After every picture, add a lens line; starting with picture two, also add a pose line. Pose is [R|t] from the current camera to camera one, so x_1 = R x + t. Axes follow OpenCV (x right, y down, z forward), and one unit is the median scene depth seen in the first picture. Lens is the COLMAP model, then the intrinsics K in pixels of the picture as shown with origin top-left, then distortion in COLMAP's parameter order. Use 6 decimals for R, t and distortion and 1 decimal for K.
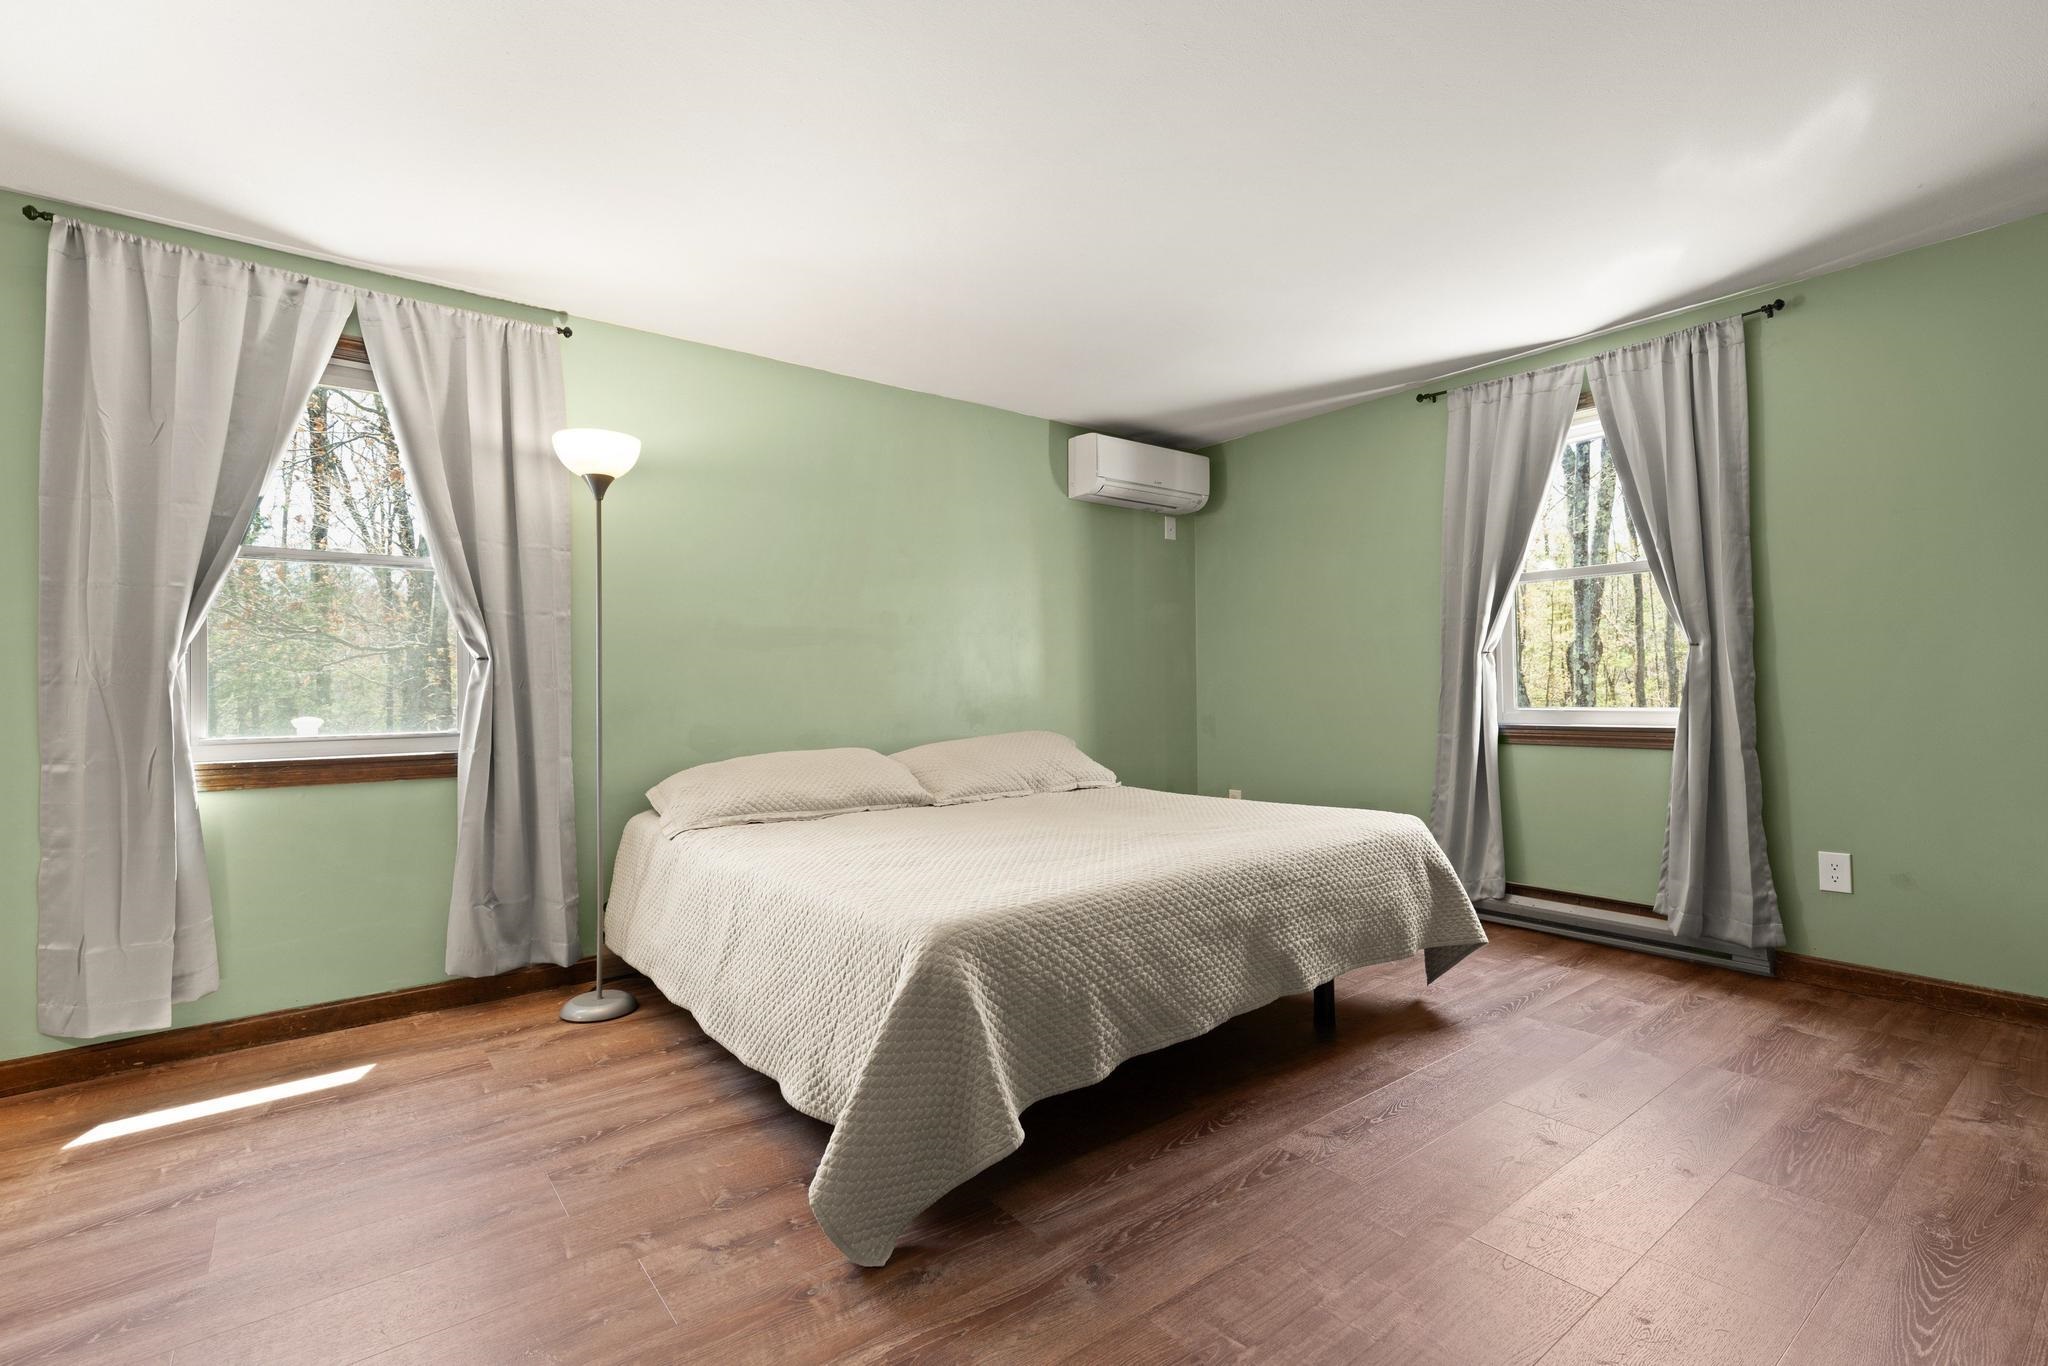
lens RADIAL K [[933.1, 0, 1026.7], [0, 933.1, 683.3], [0, 0, 1]] dist [0.001859, -0.000810]
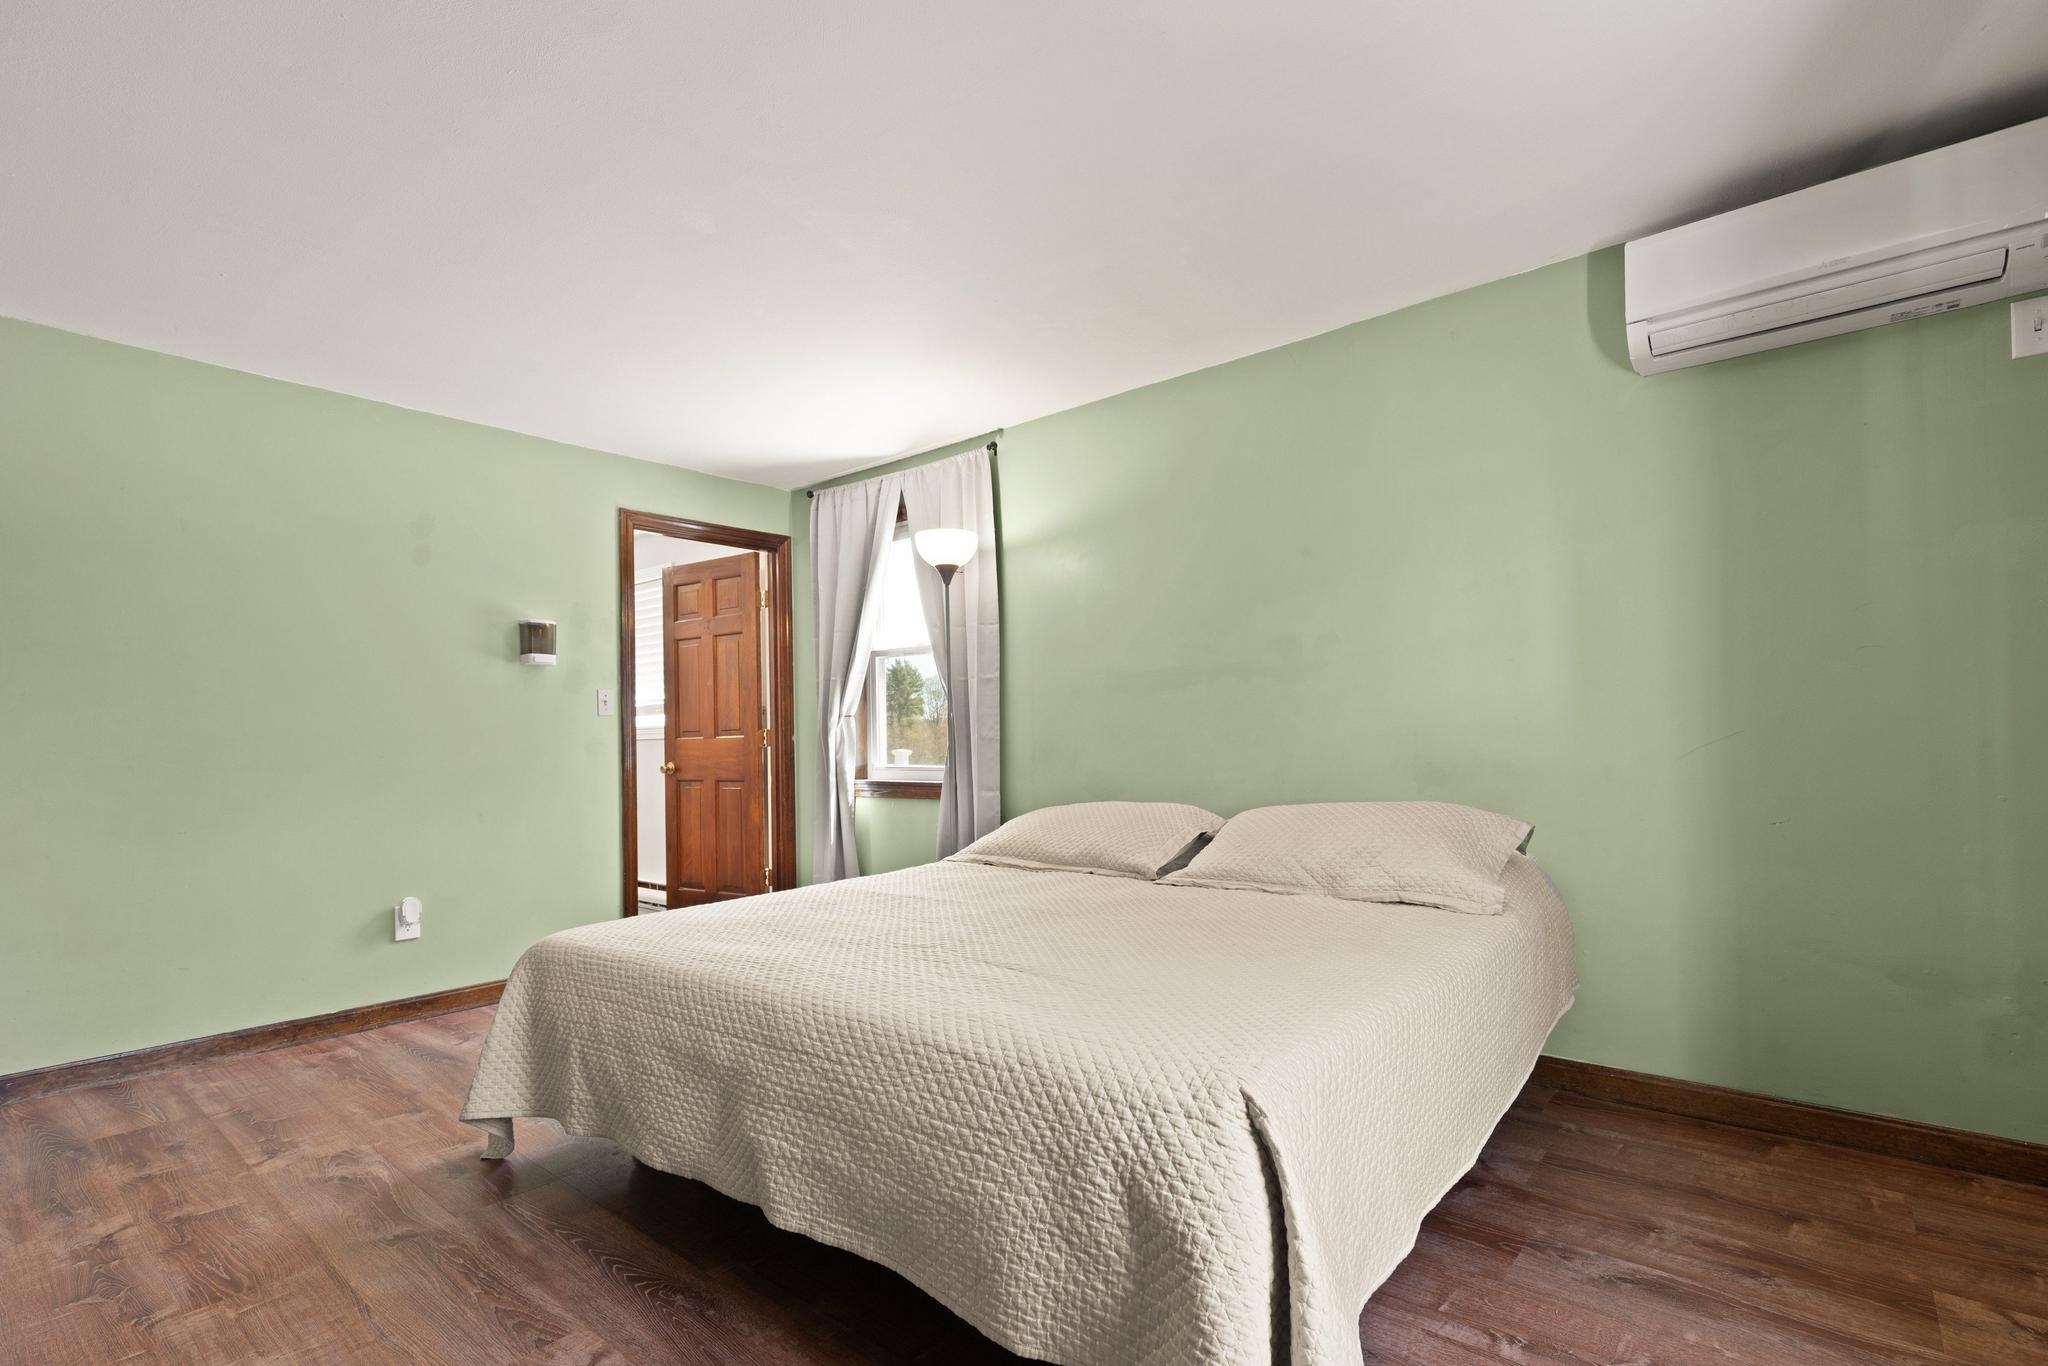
lens RADIAL K [[944.5, 0, 1014.0], [0, 944.5, 700.7], [0, 0, 1]] dist [0.008226, -0.000559]
pose [[0.204196, -0.027760, -0.978536, 0.819355], [0.023905, 0.999441, -0.023365, -0.011515], [0.978638, -0.018621, 0.204745, 0.857585]]
